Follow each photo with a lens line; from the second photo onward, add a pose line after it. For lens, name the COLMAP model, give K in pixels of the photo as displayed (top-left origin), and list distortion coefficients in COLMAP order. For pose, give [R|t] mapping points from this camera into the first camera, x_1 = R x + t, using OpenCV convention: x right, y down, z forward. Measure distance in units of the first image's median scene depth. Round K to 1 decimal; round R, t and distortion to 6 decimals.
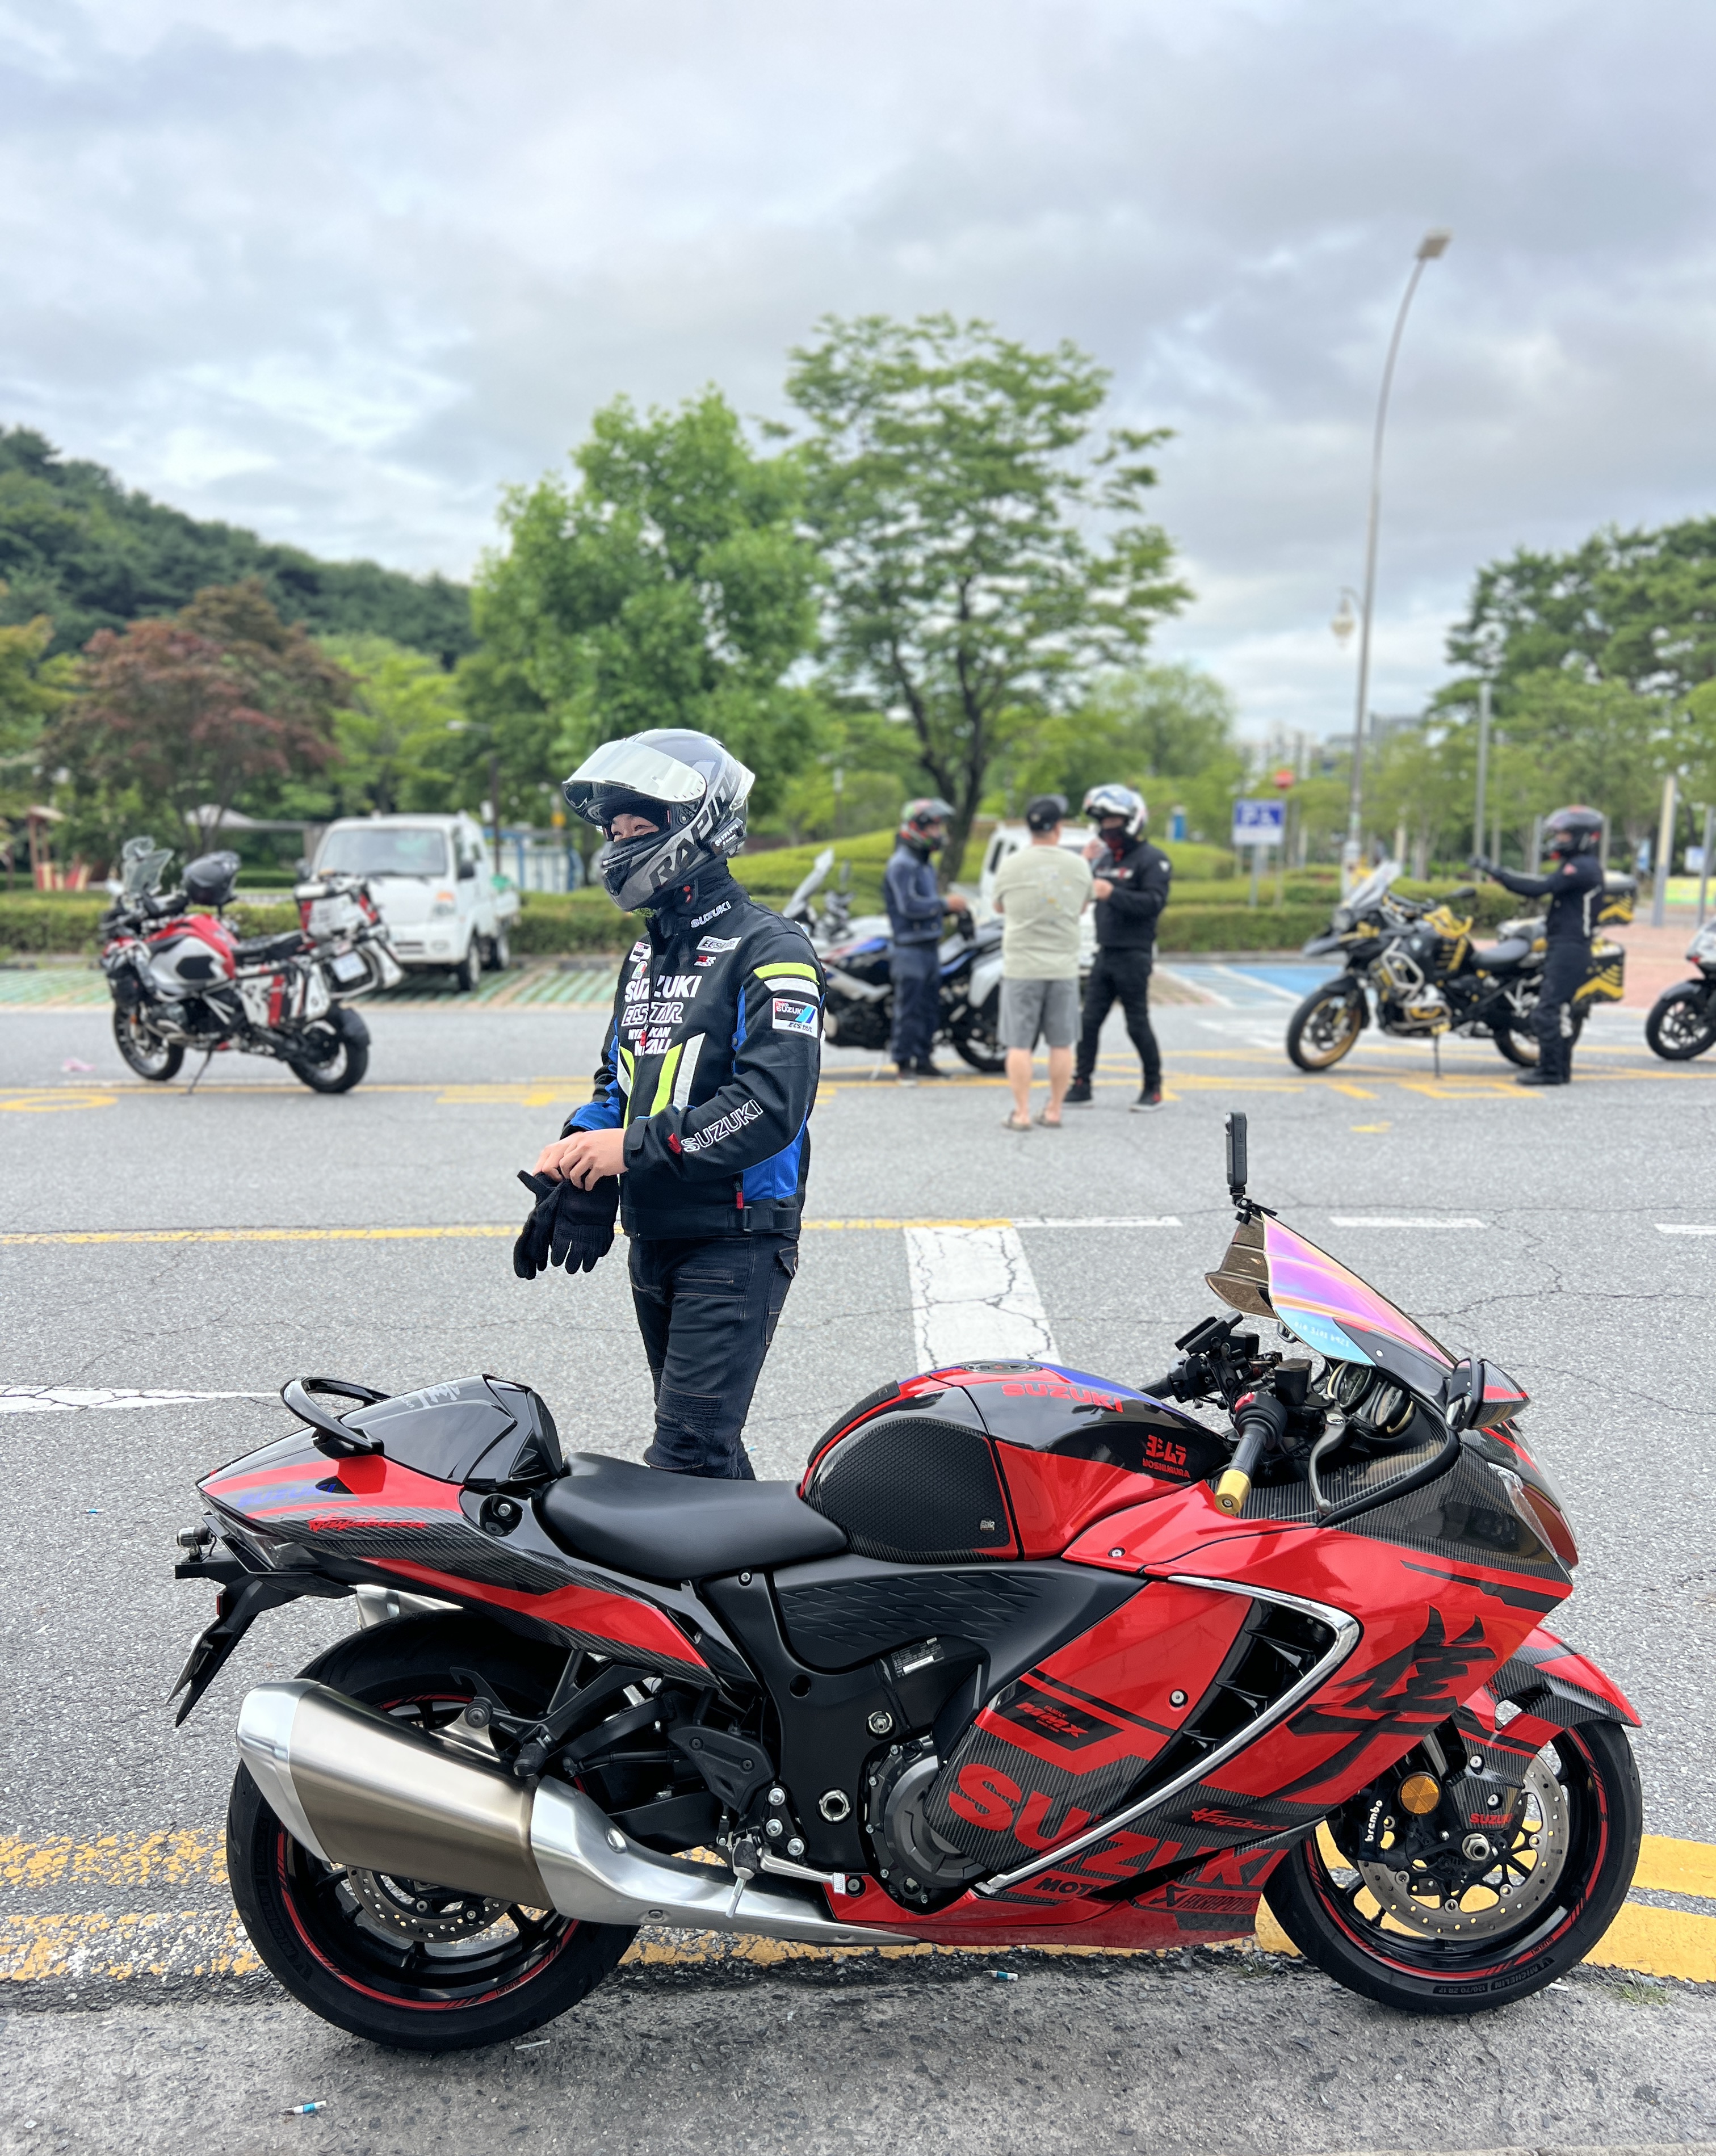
lens RADIAL K [[1687.9, 0, 860.6], [0, 1687.9, 1165.6], [0, 0, 1]] dist [0.019423, -0.009638]
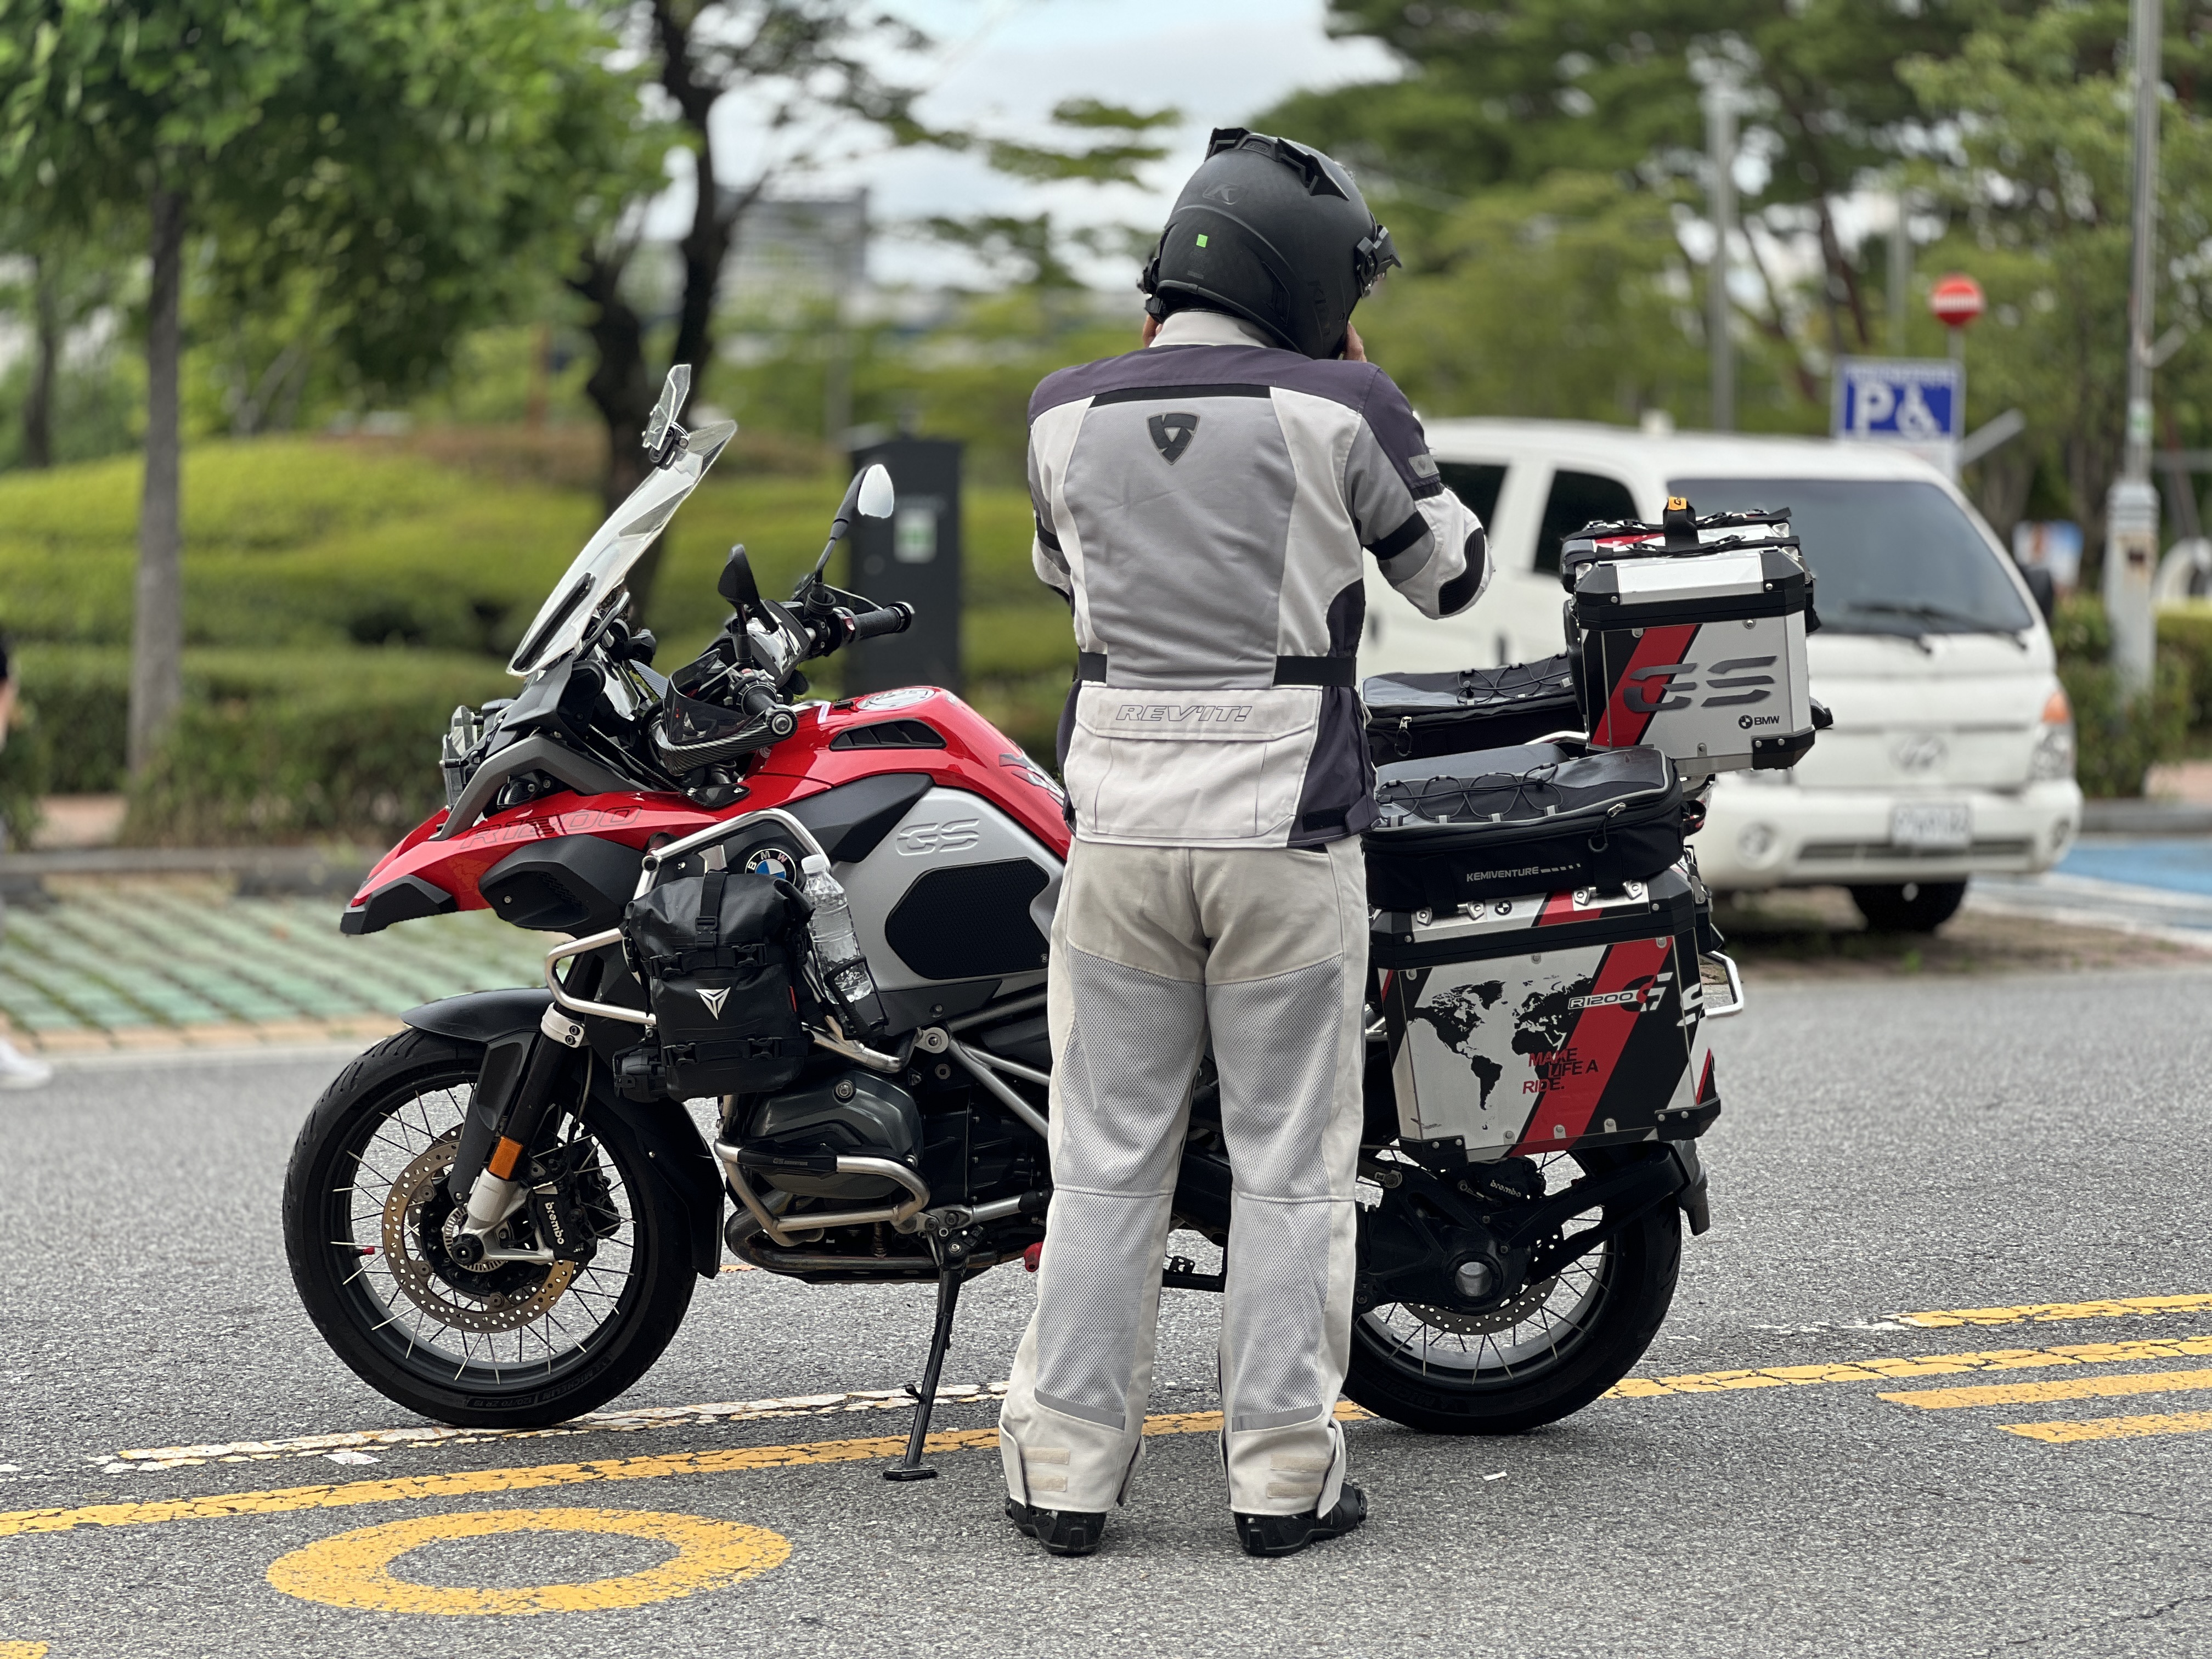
lens RADIAL K [[4828.4, 0, 1115.8], [0, 4828.4, 814.1], [0, 0, 1]] dist [0.227787, 0.000000]
pose [[0.933243, -0.018287, 0.358779, -0.193466], [0.064384, 0.991047, -0.116960, -0.017117], [-0.353429, 0.132252, 0.926066, 0.125555]]
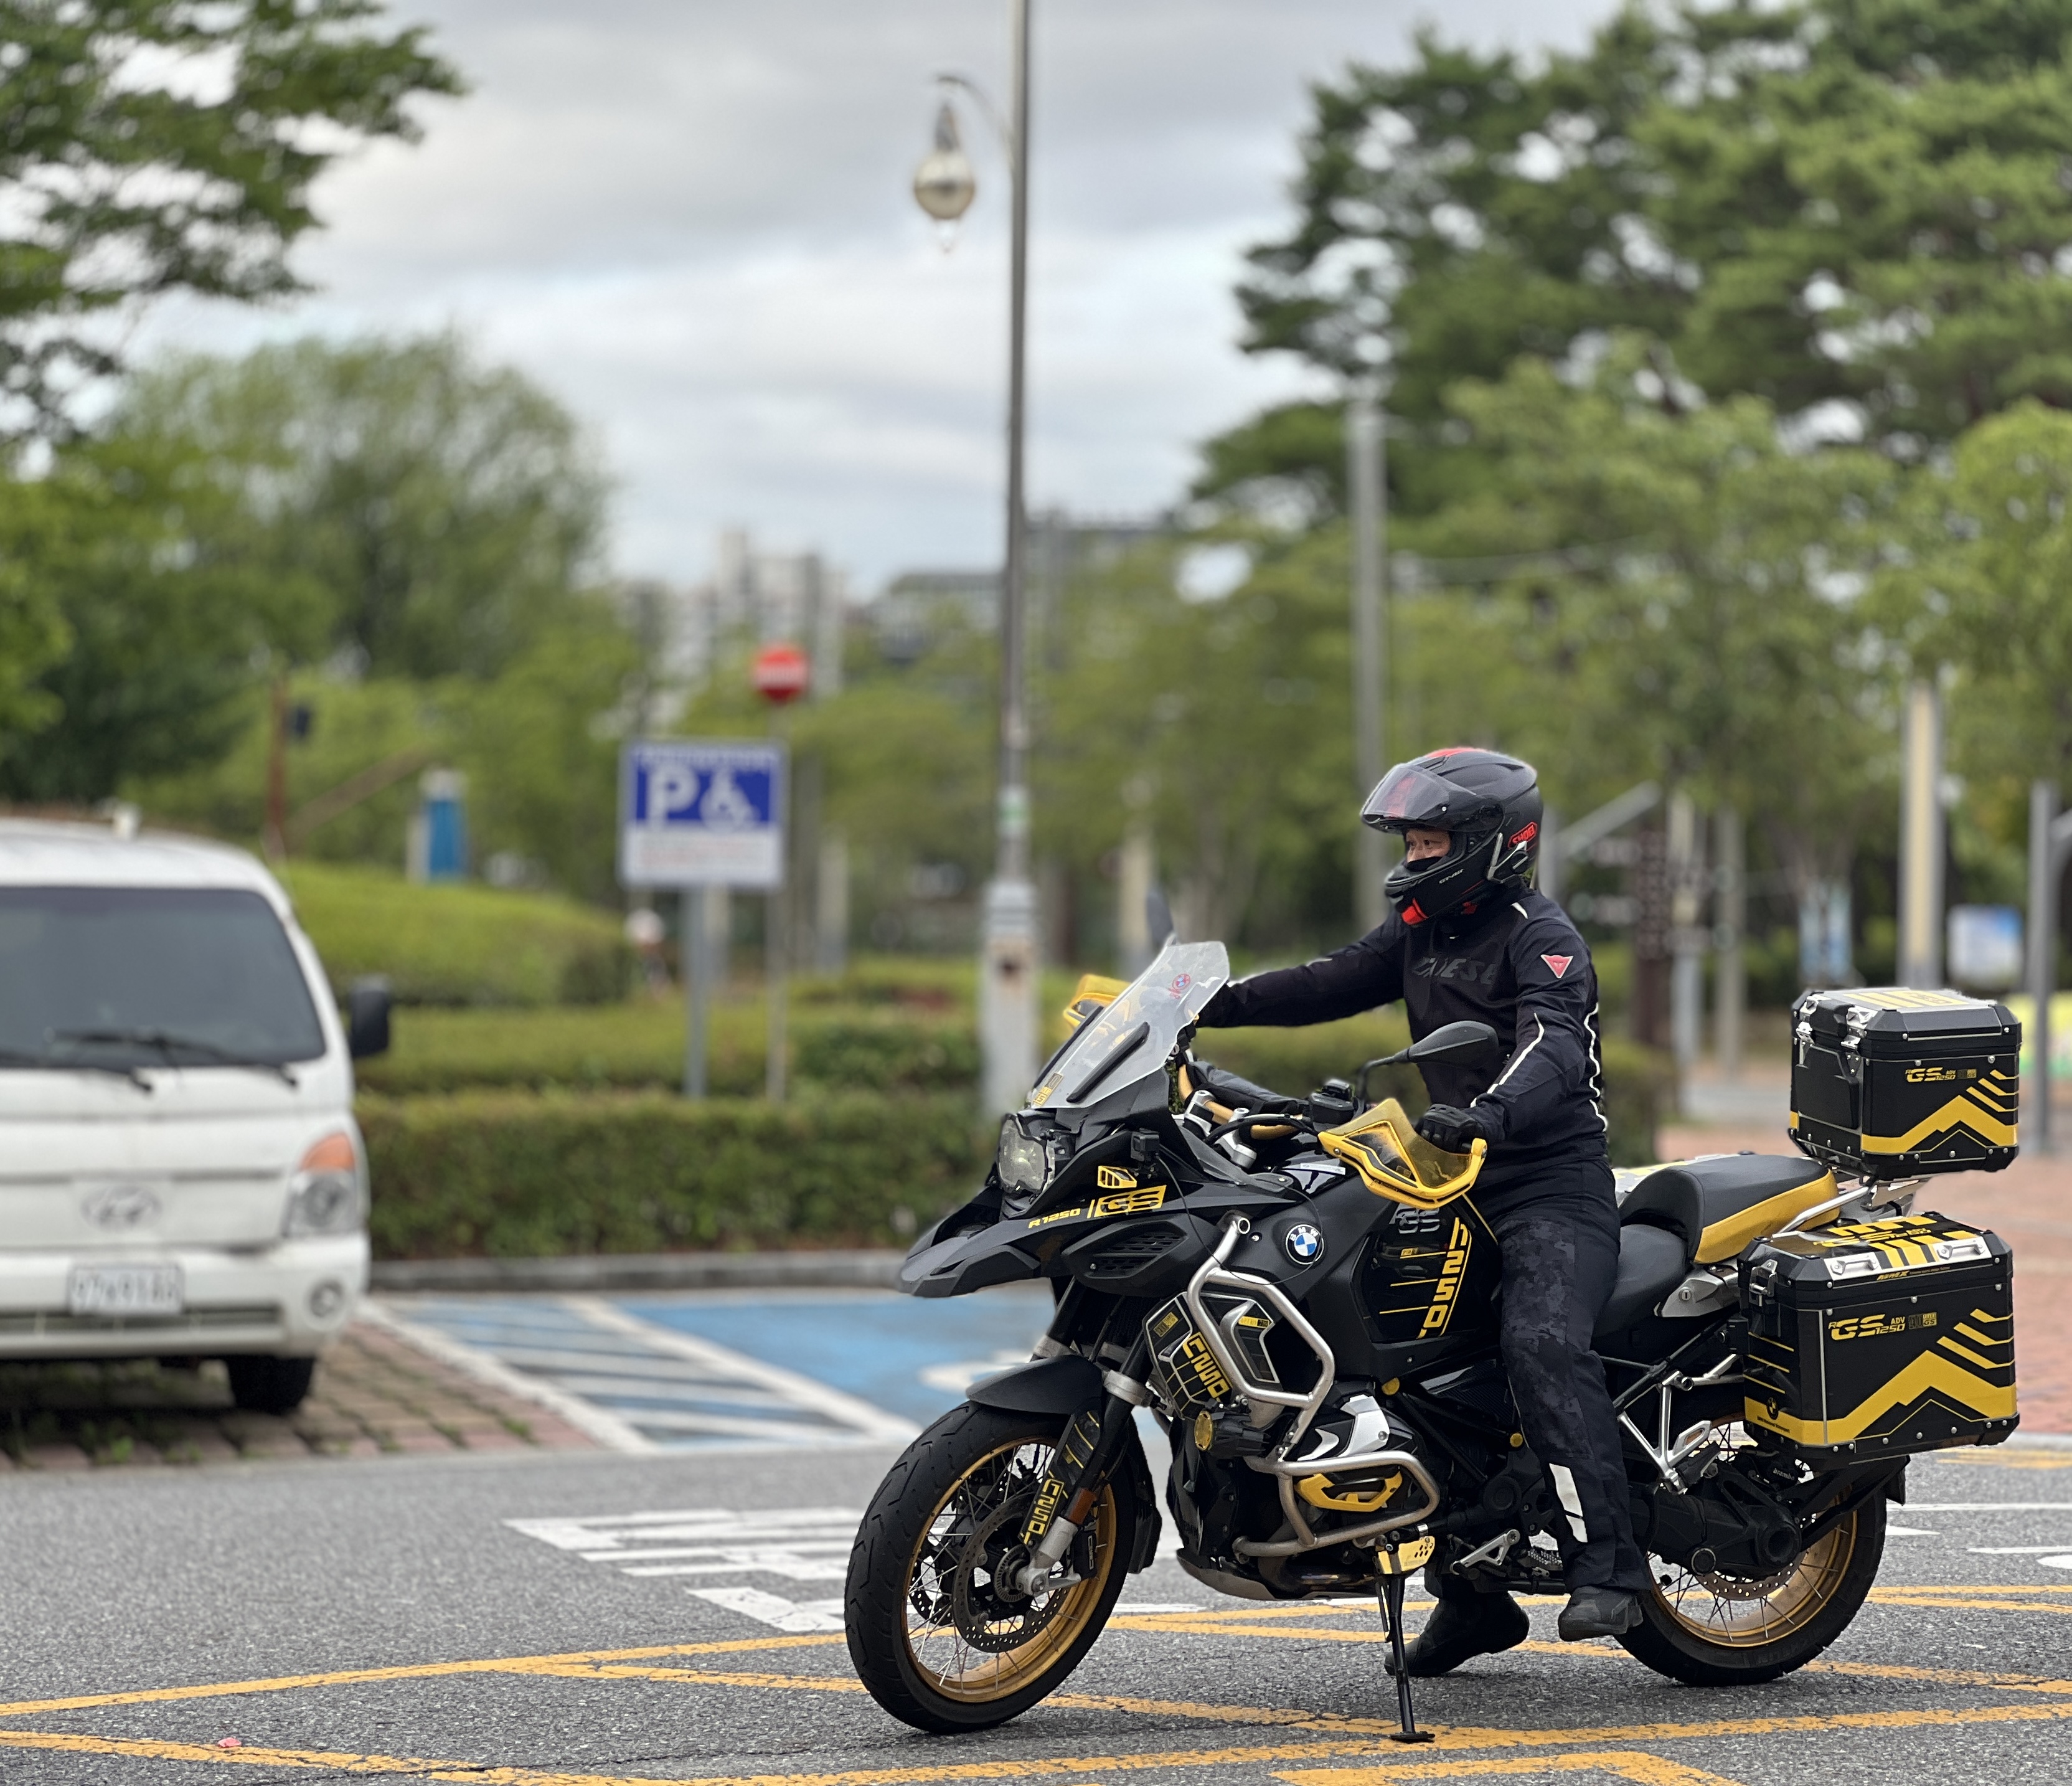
lens RADIAL K [[5490.1, 0, 1145.6], [0, 5490.1, 889.7], [0, 0, 1]] dist [0.198263, 0.000000]
pose [[0.952783, 0.003567, 0.303632, 0.013281], [0.053435, 0.982357, -0.179219, -0.010830], [-0.298914, 0.186981, 0.935782, 0.062636]]
